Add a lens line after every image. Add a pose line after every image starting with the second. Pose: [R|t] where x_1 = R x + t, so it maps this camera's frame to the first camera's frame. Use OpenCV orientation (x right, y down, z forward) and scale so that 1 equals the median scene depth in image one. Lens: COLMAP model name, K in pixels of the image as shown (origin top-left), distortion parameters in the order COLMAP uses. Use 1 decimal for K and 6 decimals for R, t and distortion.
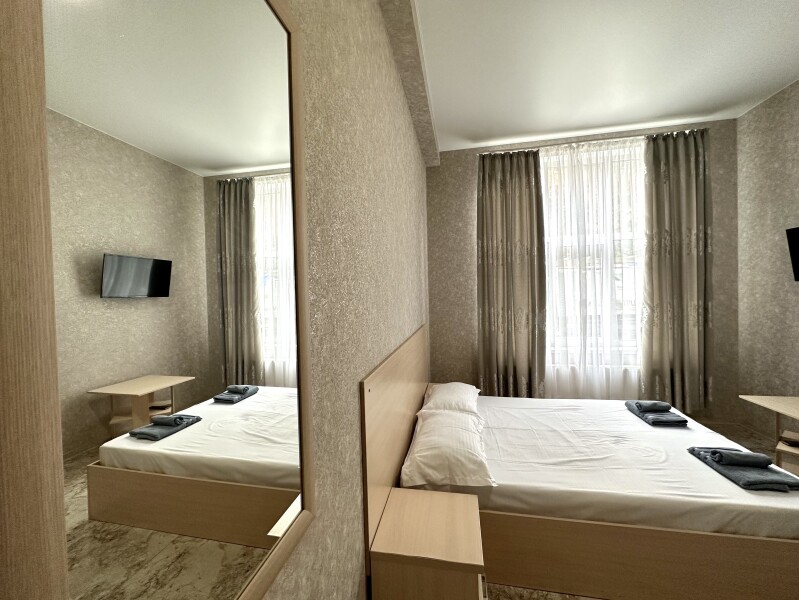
lens RADIAL K [[317.2, 0, 398.6], [0, 317.2, 298.8], [0, 0, 1]] dist [-0.000965, 0.000198]
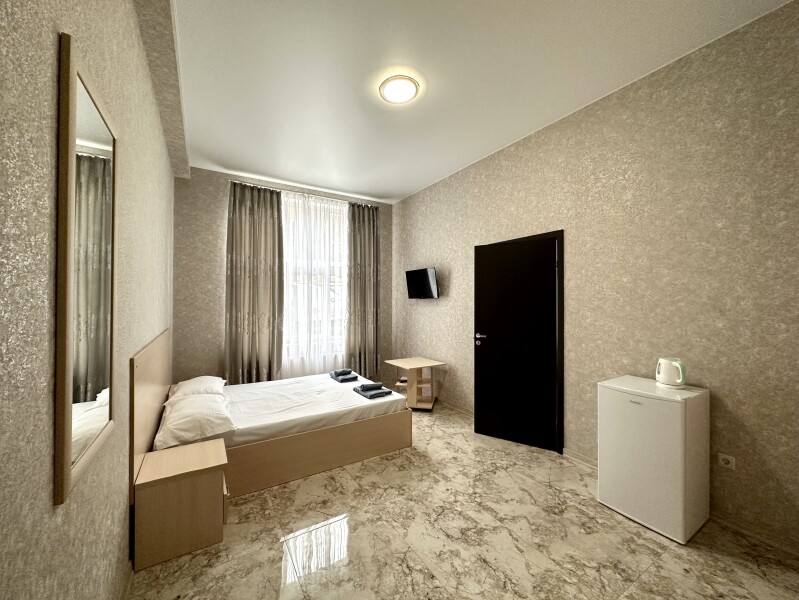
lens RADIAL K [[317.2, 0, 397.2], [0, 317.2, 301.1], [0, 0, 1]] dist [-0.000965, 0.000198]
pose [[0.734859, 0.030401, 0.677538, -0.080495], [-0.011145, 0.999401, -0.032756, 0.019334], [-0.678128, 0.016519, 0.734758, -0.292547]]
